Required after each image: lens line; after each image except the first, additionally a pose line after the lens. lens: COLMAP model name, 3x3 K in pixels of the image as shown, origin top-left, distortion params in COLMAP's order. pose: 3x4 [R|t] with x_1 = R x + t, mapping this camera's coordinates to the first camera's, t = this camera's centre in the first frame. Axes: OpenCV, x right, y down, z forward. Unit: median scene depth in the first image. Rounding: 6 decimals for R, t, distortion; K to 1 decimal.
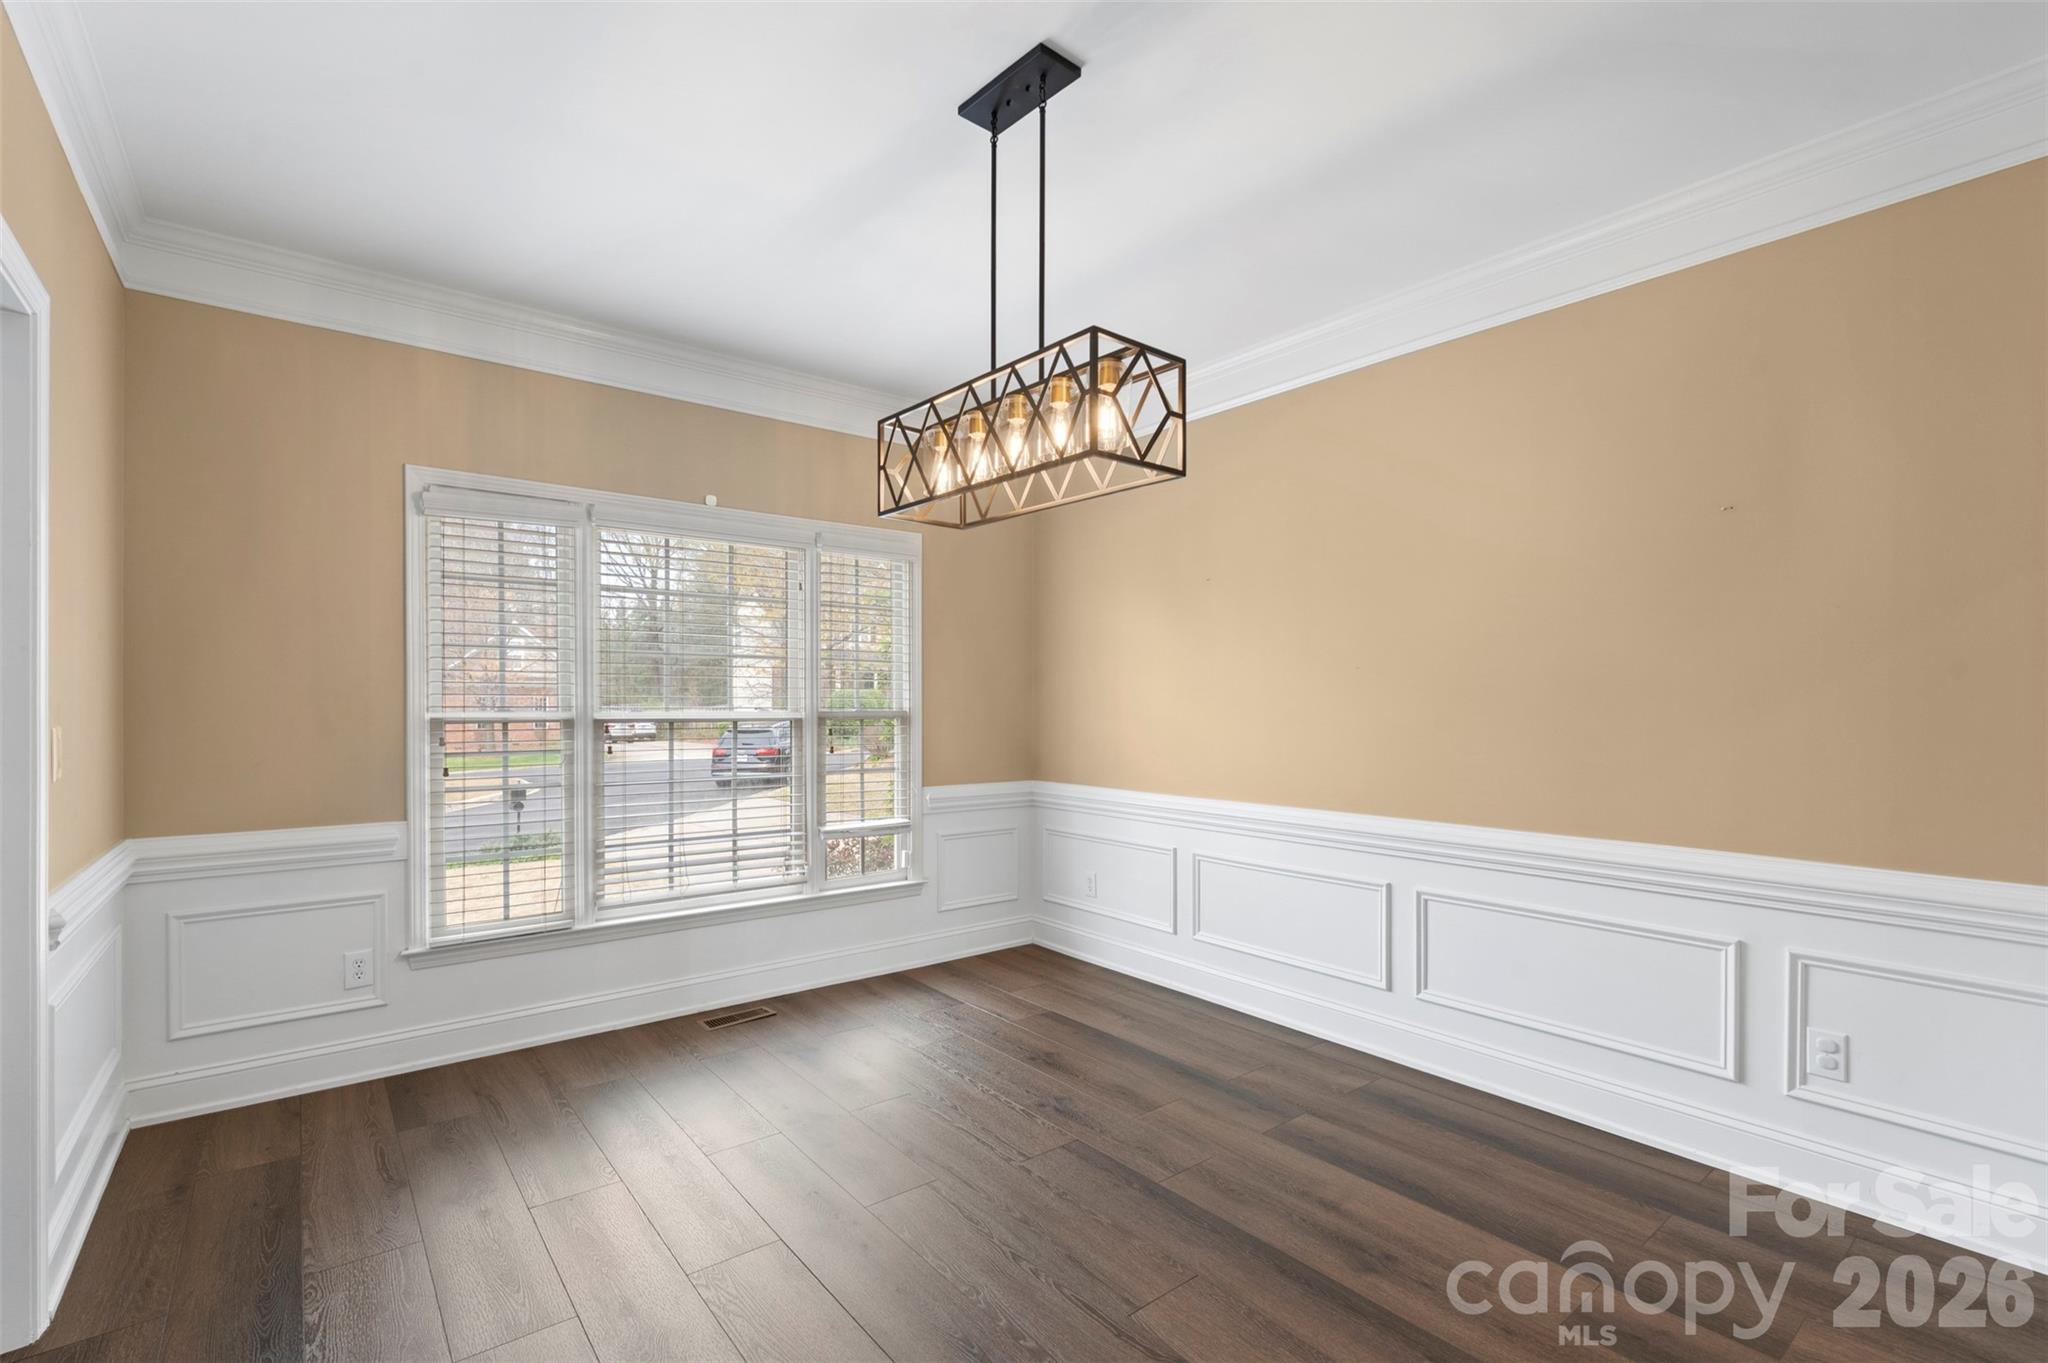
lens RADIAL K [[900.1, 0, 1022.9], [0, 900.1, 694.7], [0, 0, 1]] dist [-0.002785, 0.000109]
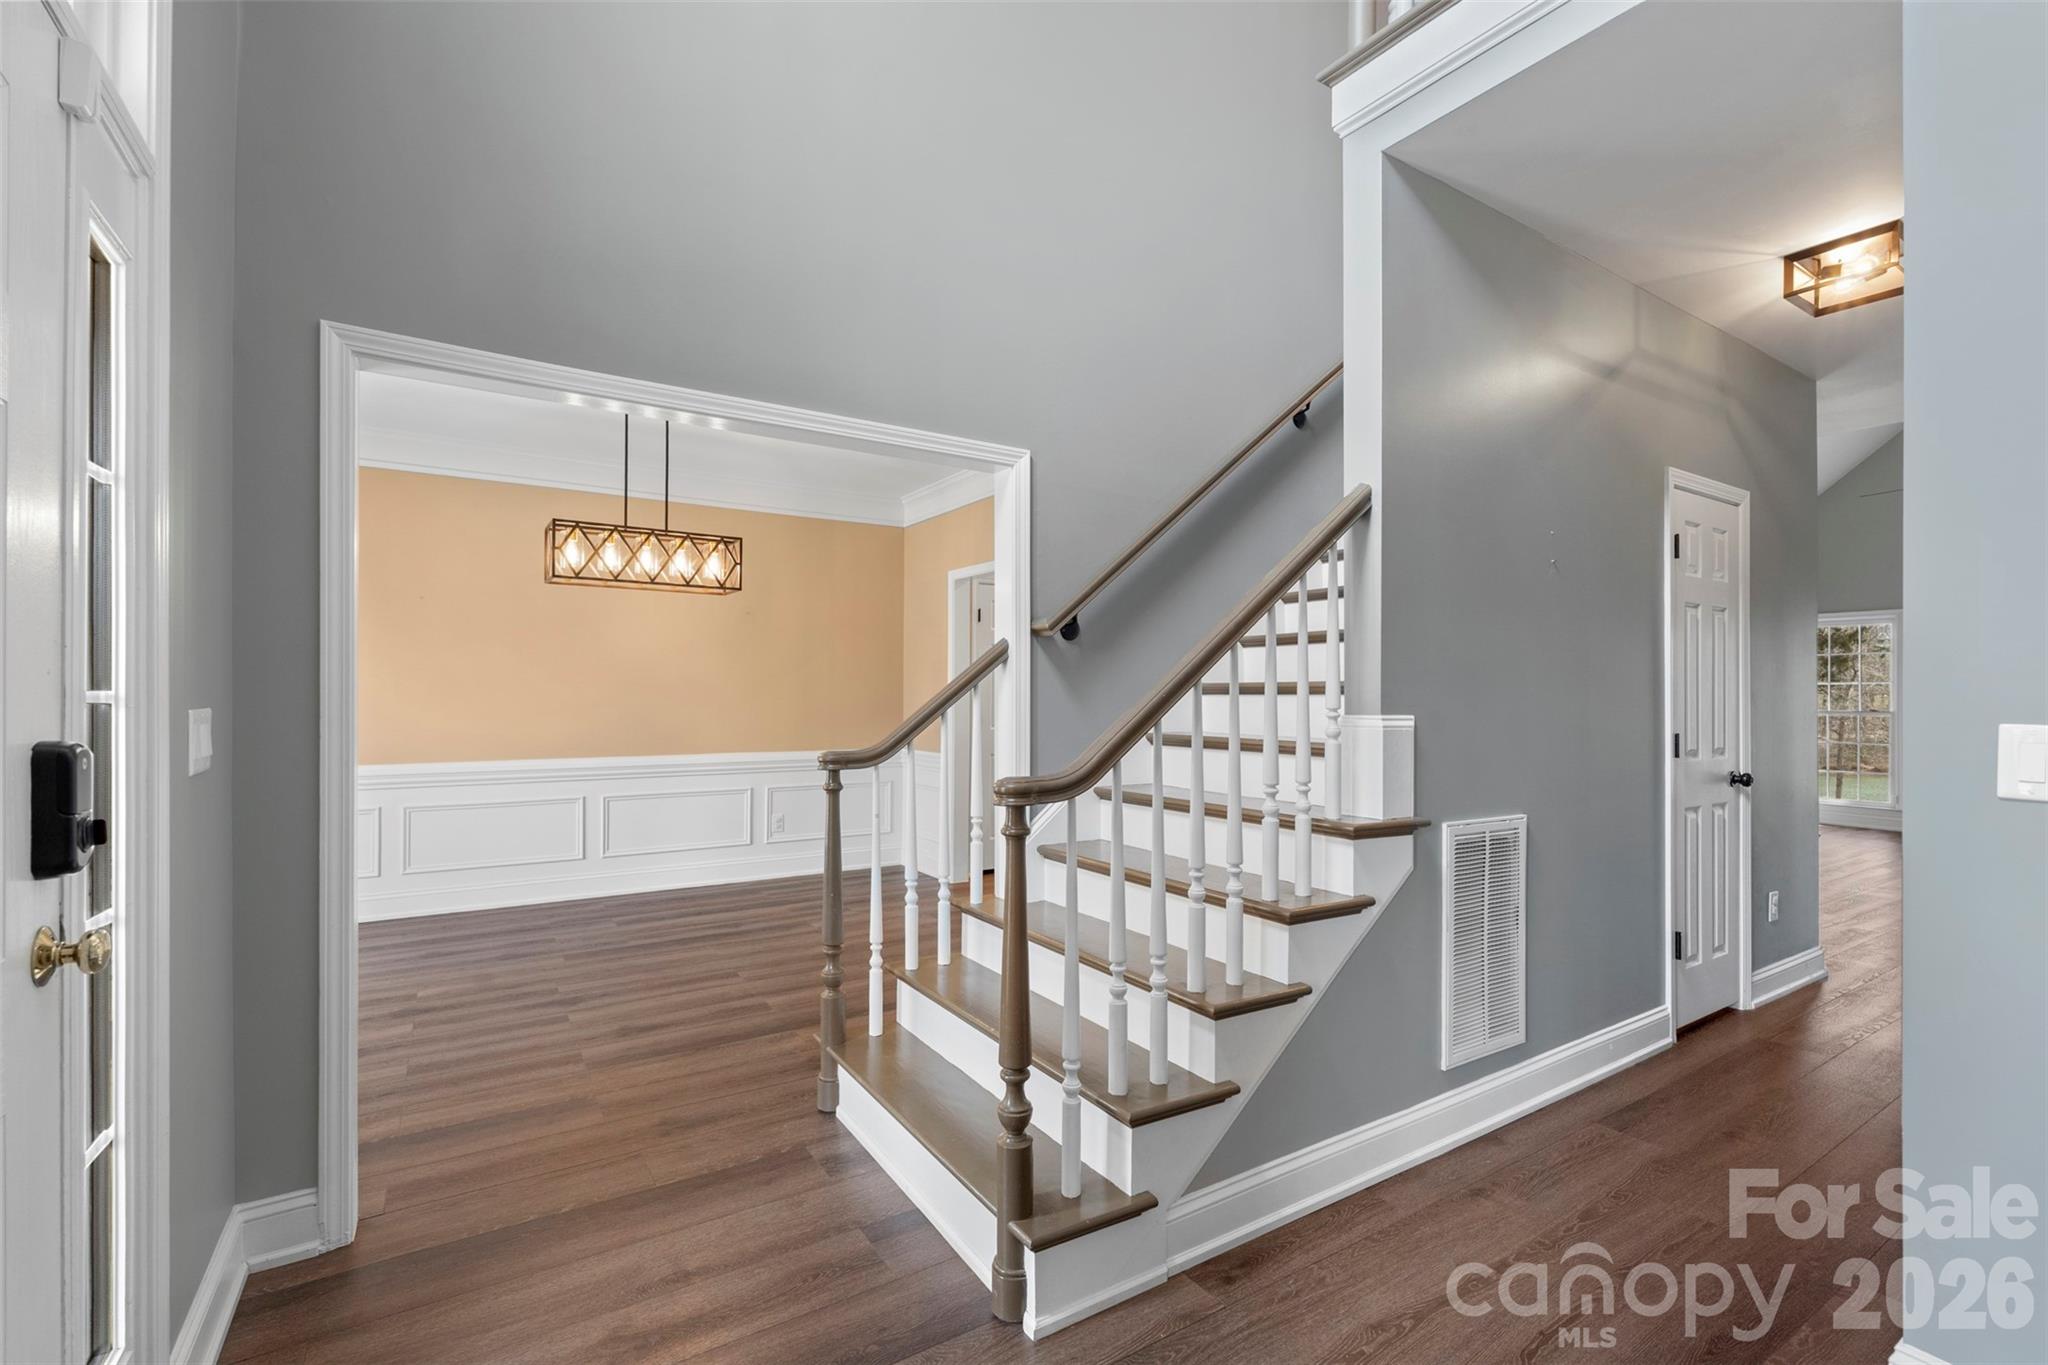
lens RADIAL K [[900.1, 0, 1023.7], [0, 900.1, 690.8], [0, 0, 1]] dist [-0.002785, 0.000109]
pose [[0.108461, 0.004507, 0.994091, -1.550129], [-0.009493, 0.999949, -0.003498, 0.011381], [-0.994055, -0.009057, 0.108498, -0.004188]]
